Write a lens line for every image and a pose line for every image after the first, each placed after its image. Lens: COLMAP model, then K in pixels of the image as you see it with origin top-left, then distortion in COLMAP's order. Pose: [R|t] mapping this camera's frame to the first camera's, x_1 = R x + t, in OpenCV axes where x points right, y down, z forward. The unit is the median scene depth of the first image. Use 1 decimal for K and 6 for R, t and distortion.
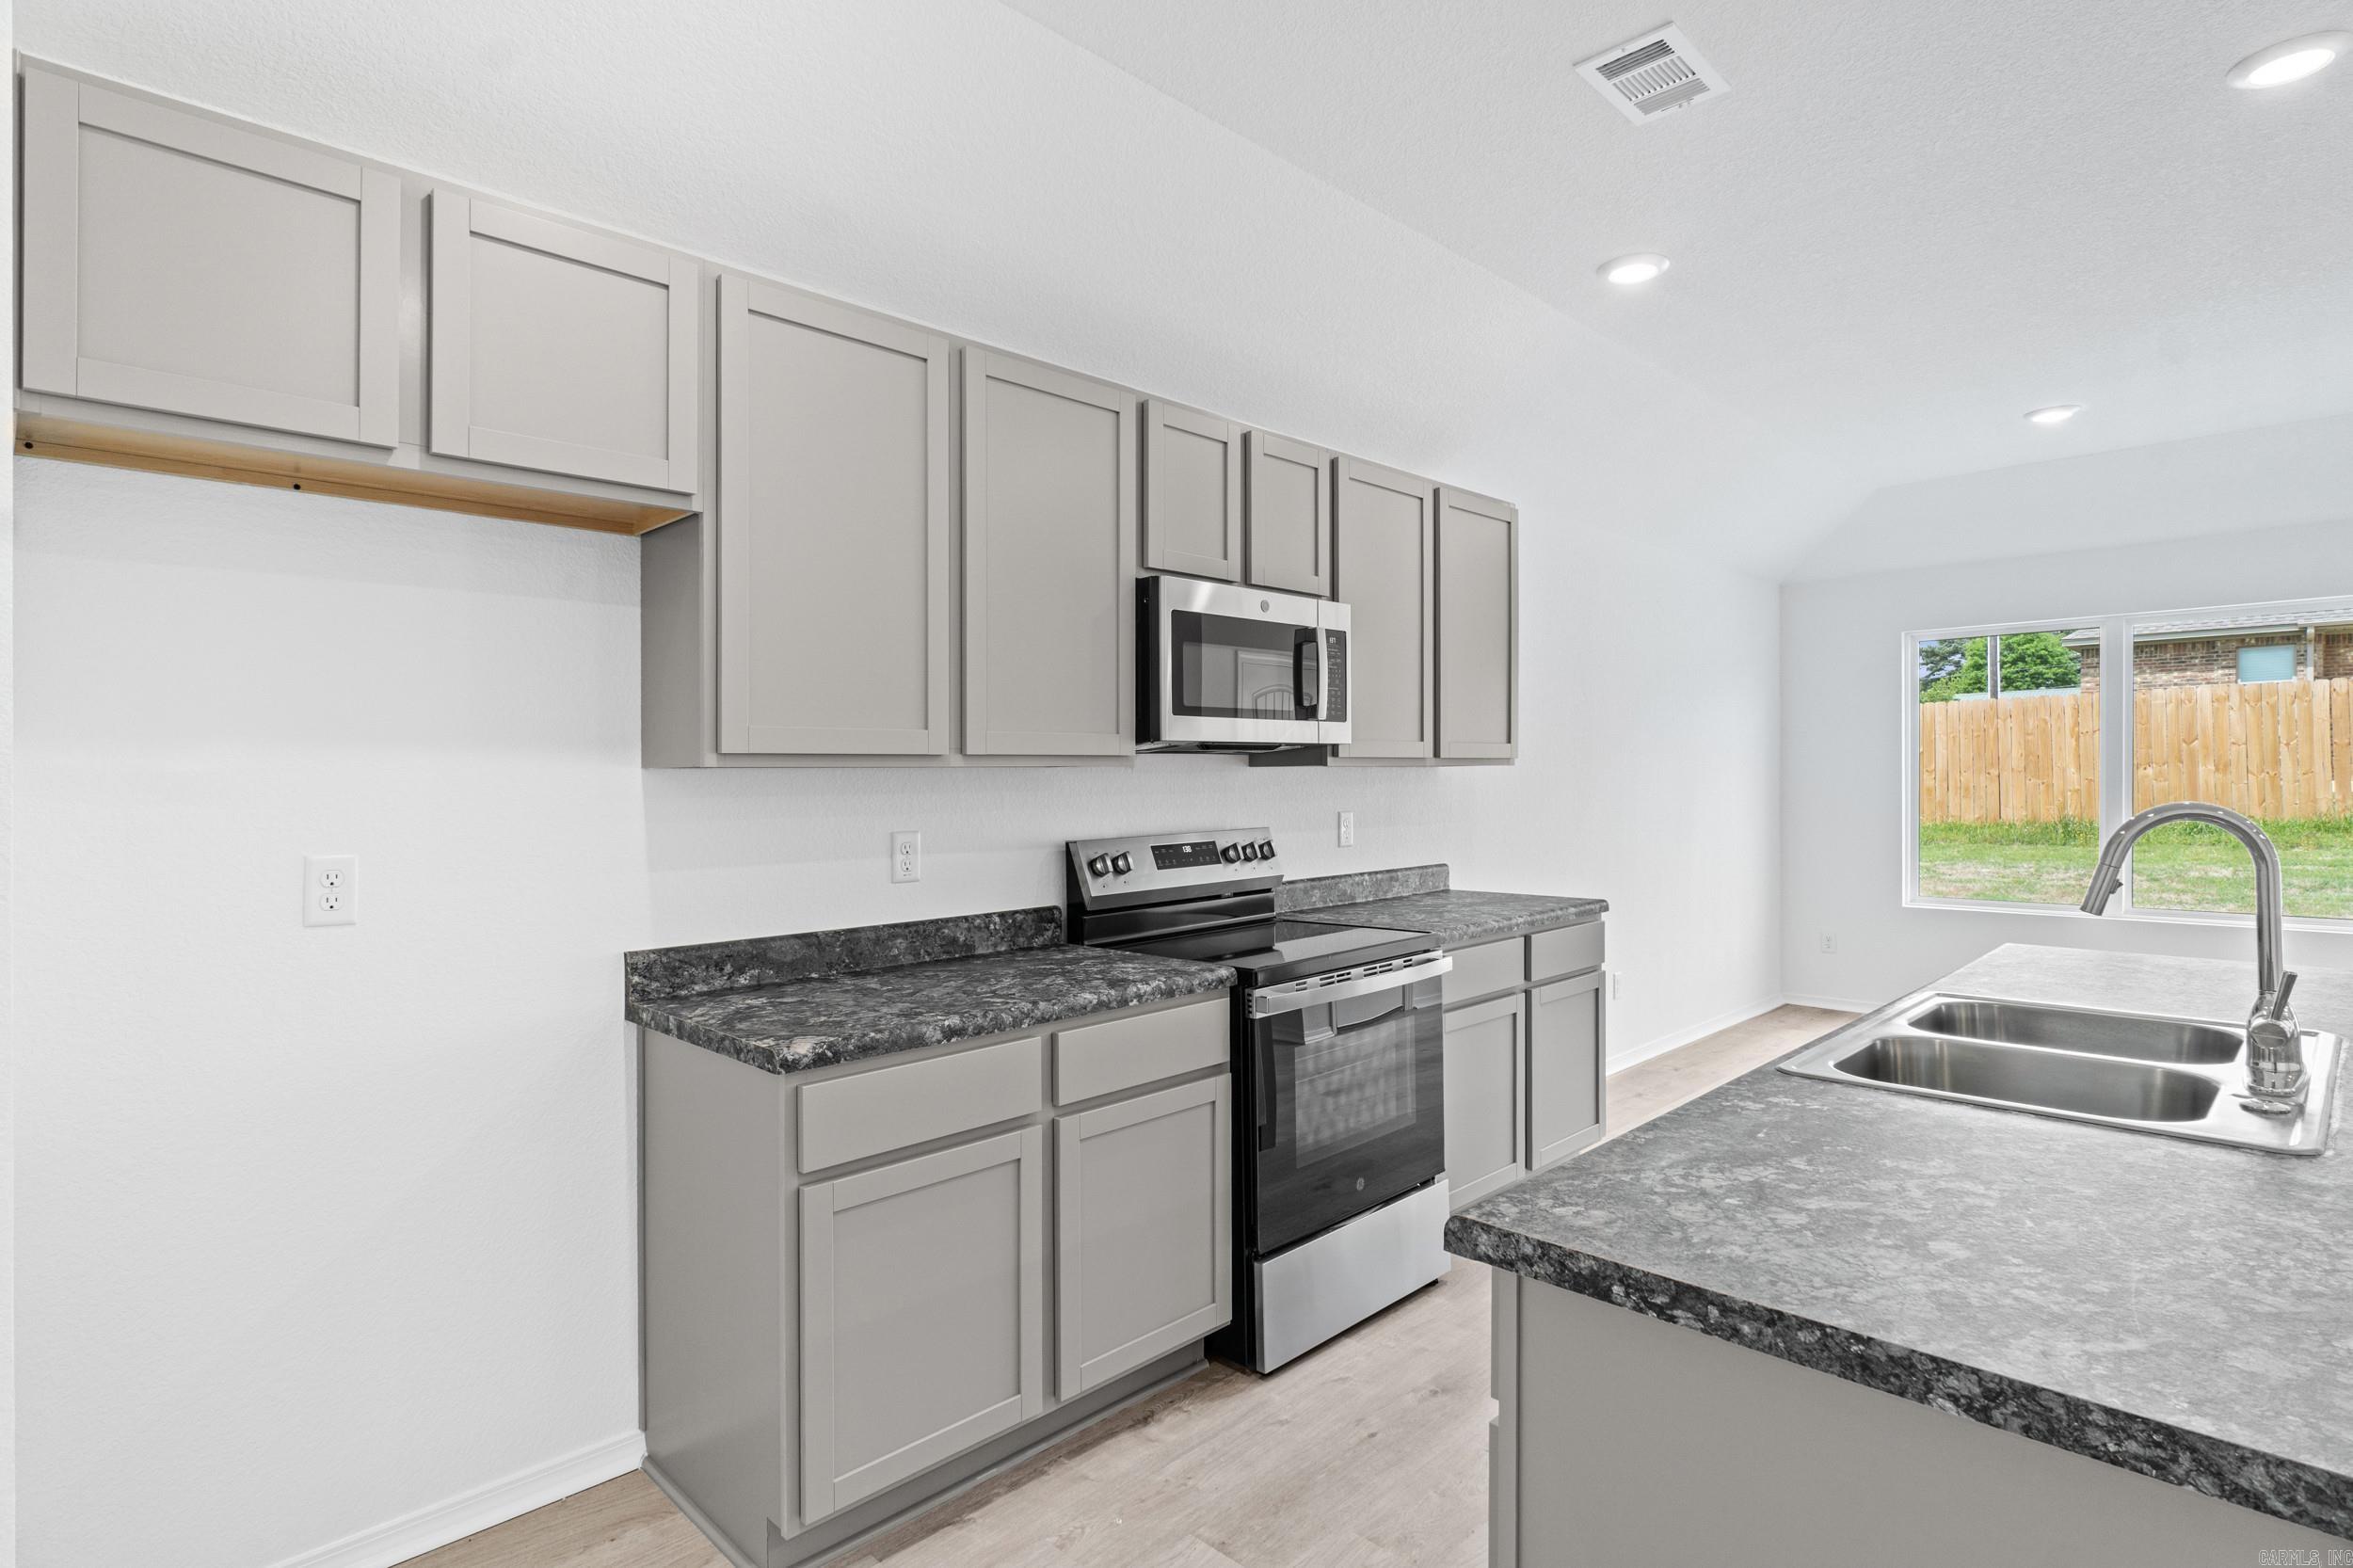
lens RADIAL K [[1188.3, 0, 1162.4], [0, 1188.3, 777.0], [0, 0, 1]] dist [-0.005840, 0.004582]
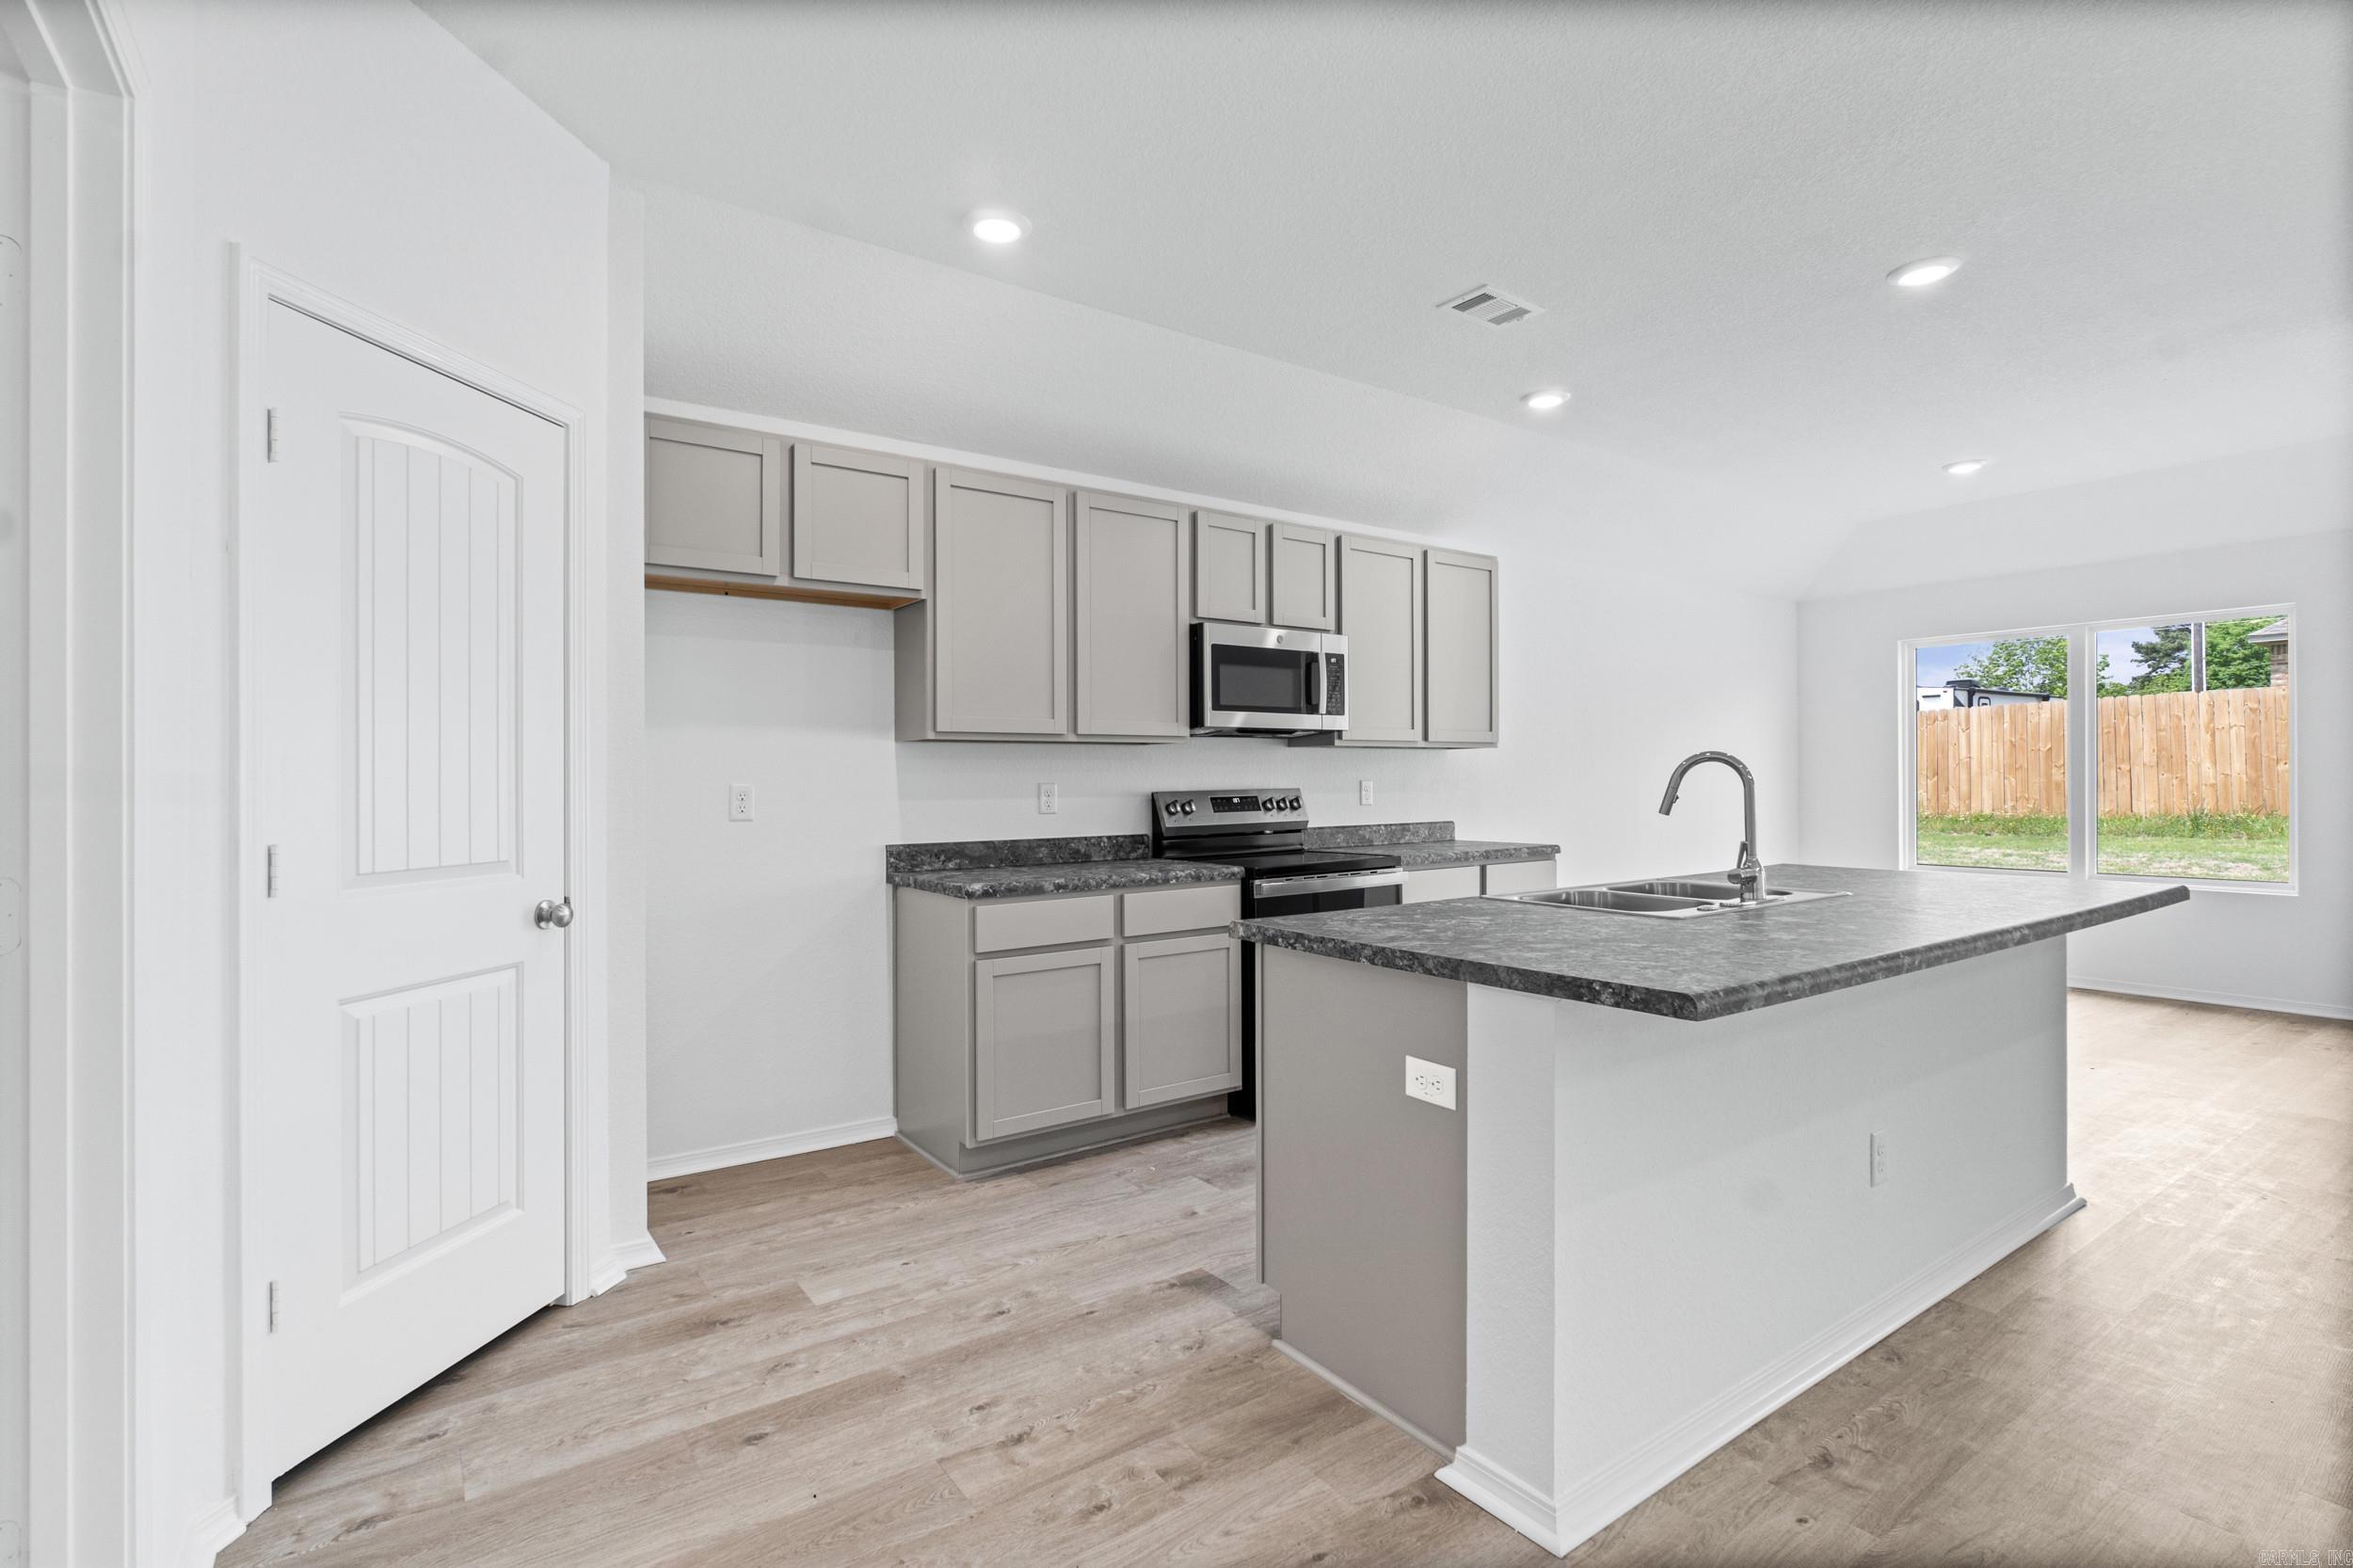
lens RADIAL K [[1100.1, 0, 1180.2], [0, 1100.1, 792.6], [0, 0, 1]] dist [-0.003463, 0.002959]
pose [[0.987859, 0.004090, -0.155301, 0.188696], [-0.001980, 0.999904, 0.013740, 0.036005], [0.155342, -0.013266, 0.987772, -0.441825]]
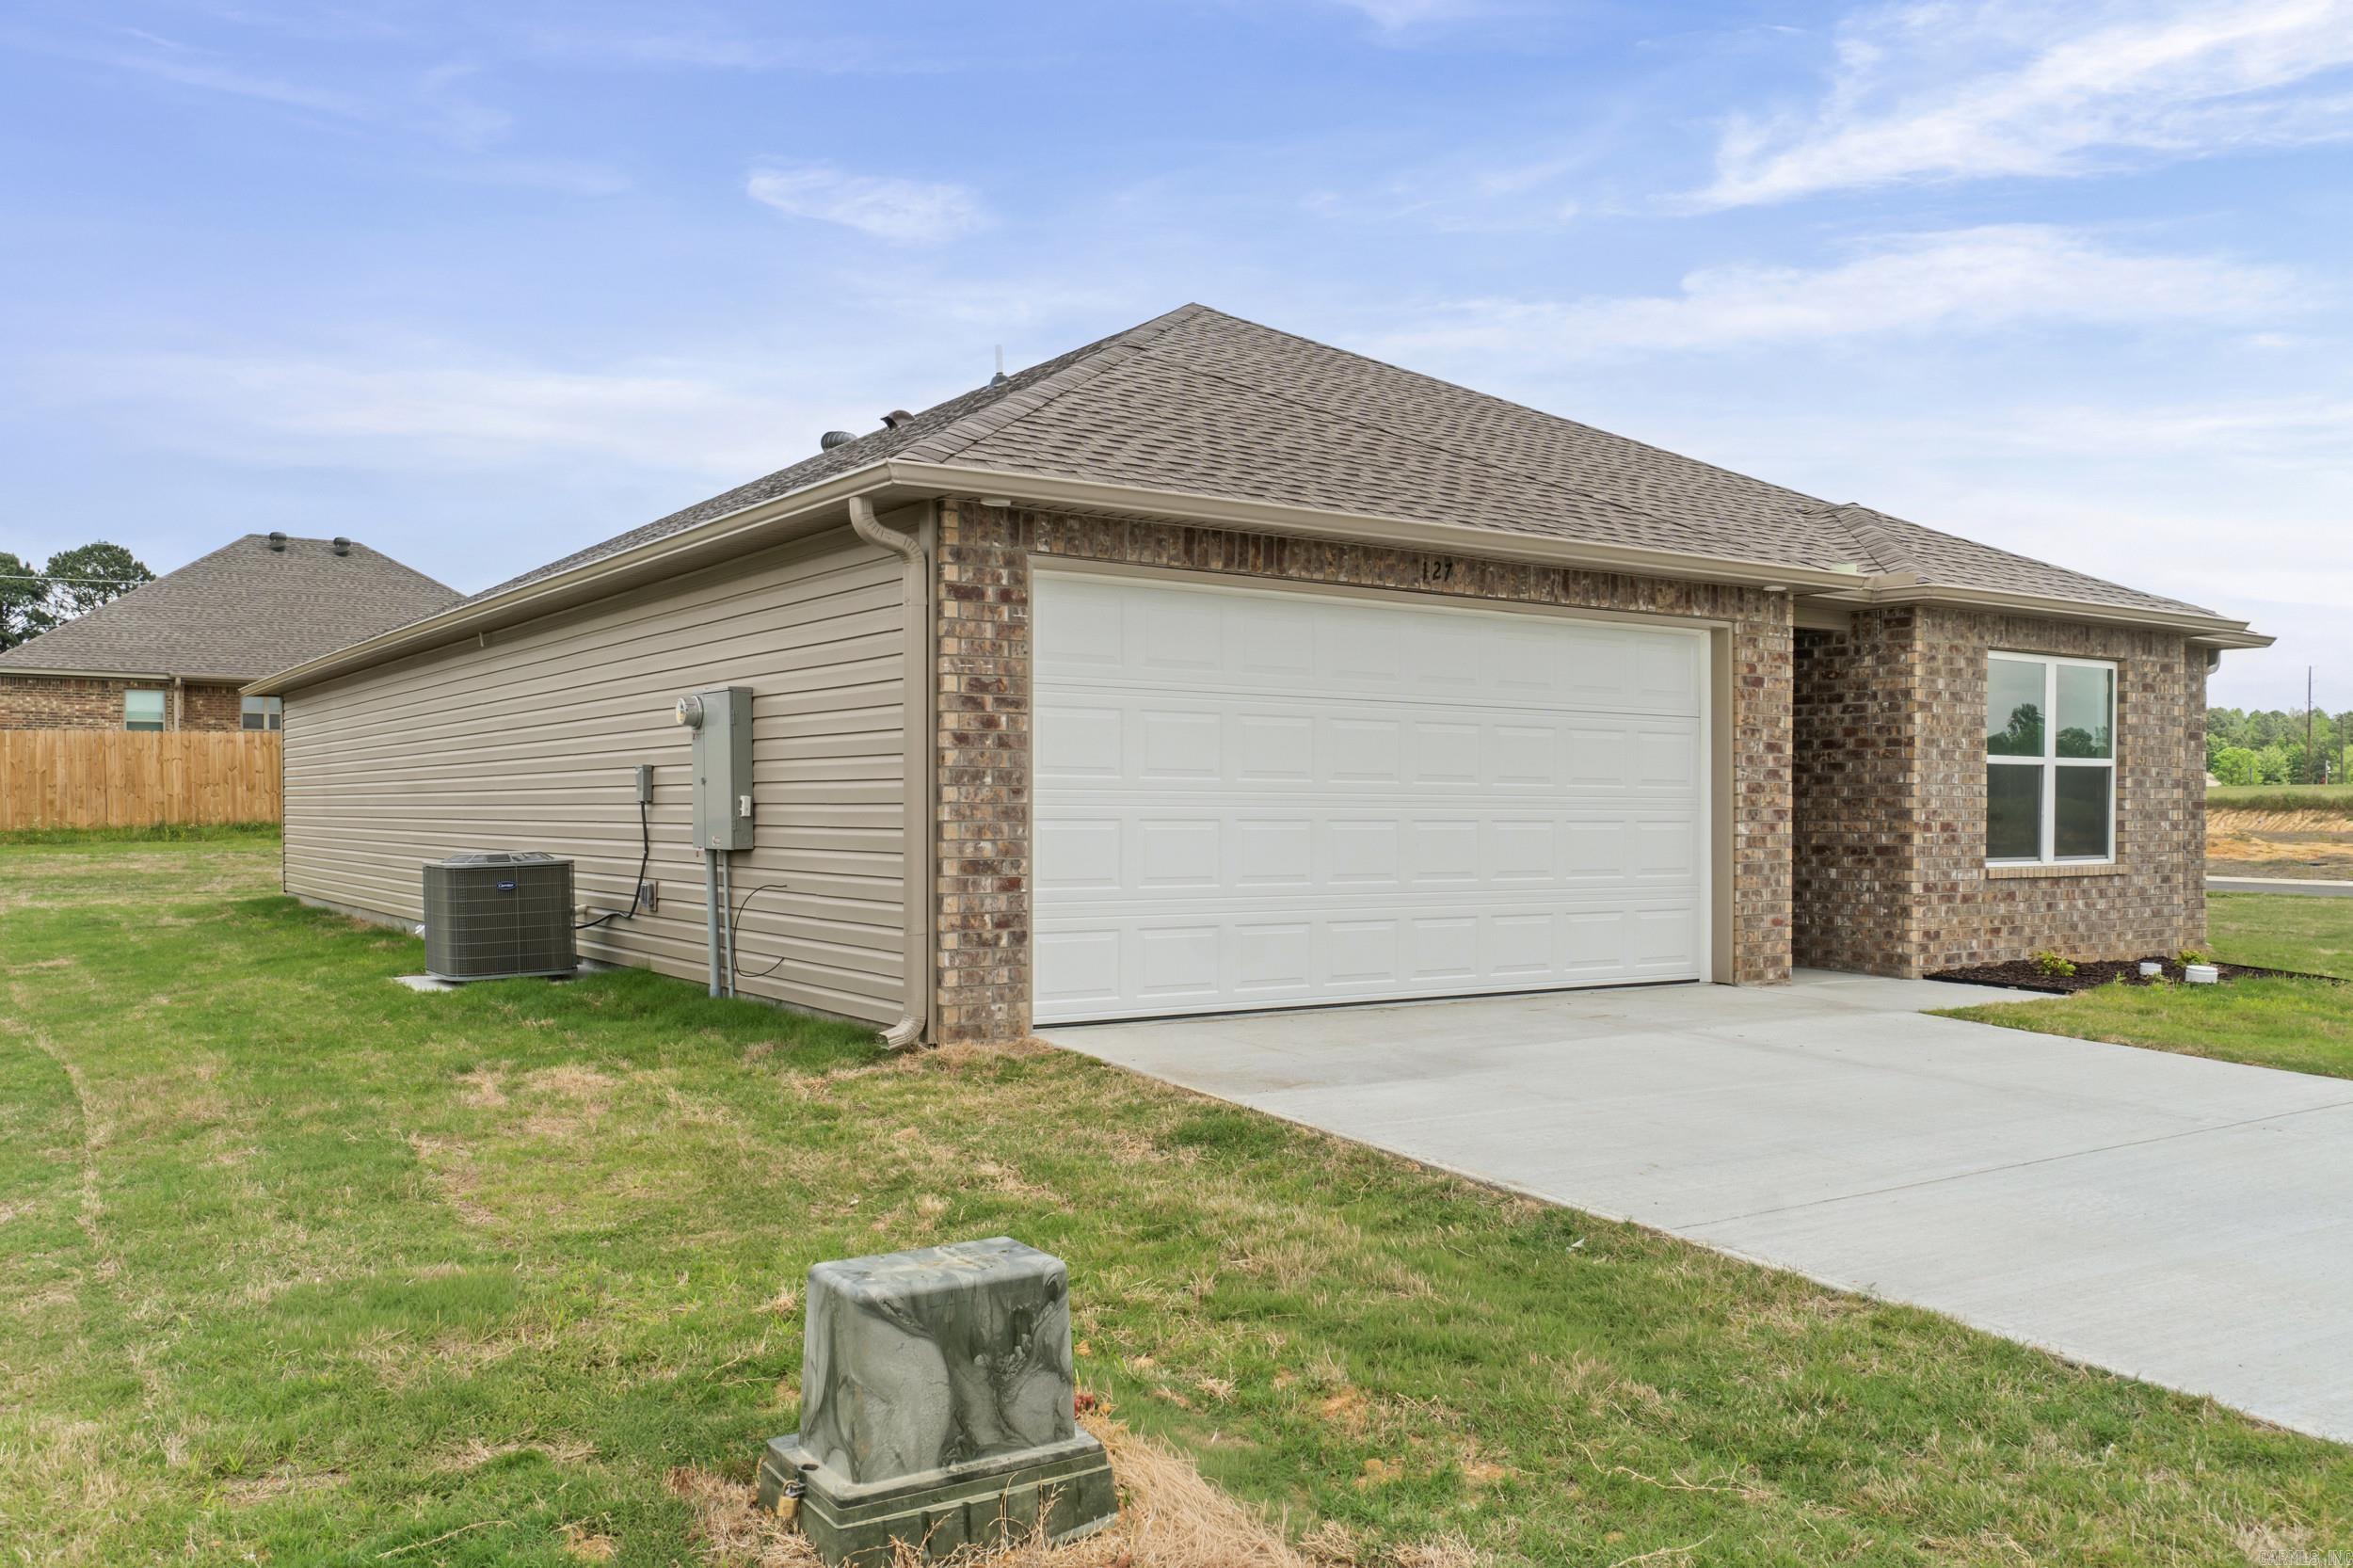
lens RADIAL K [[1808.4, 0, 1165.3], [0, 1808.4, 838.3], [0, 0, 1]] dist [-0.000582, 0.007128]
pose [[0.165121, -0.004077, 0.986265, -5.661633], [-0.005434, 0.999973, 0.005043, 0.185327], [-0.986258, -0.006192, 0.165094, -2.436211]]
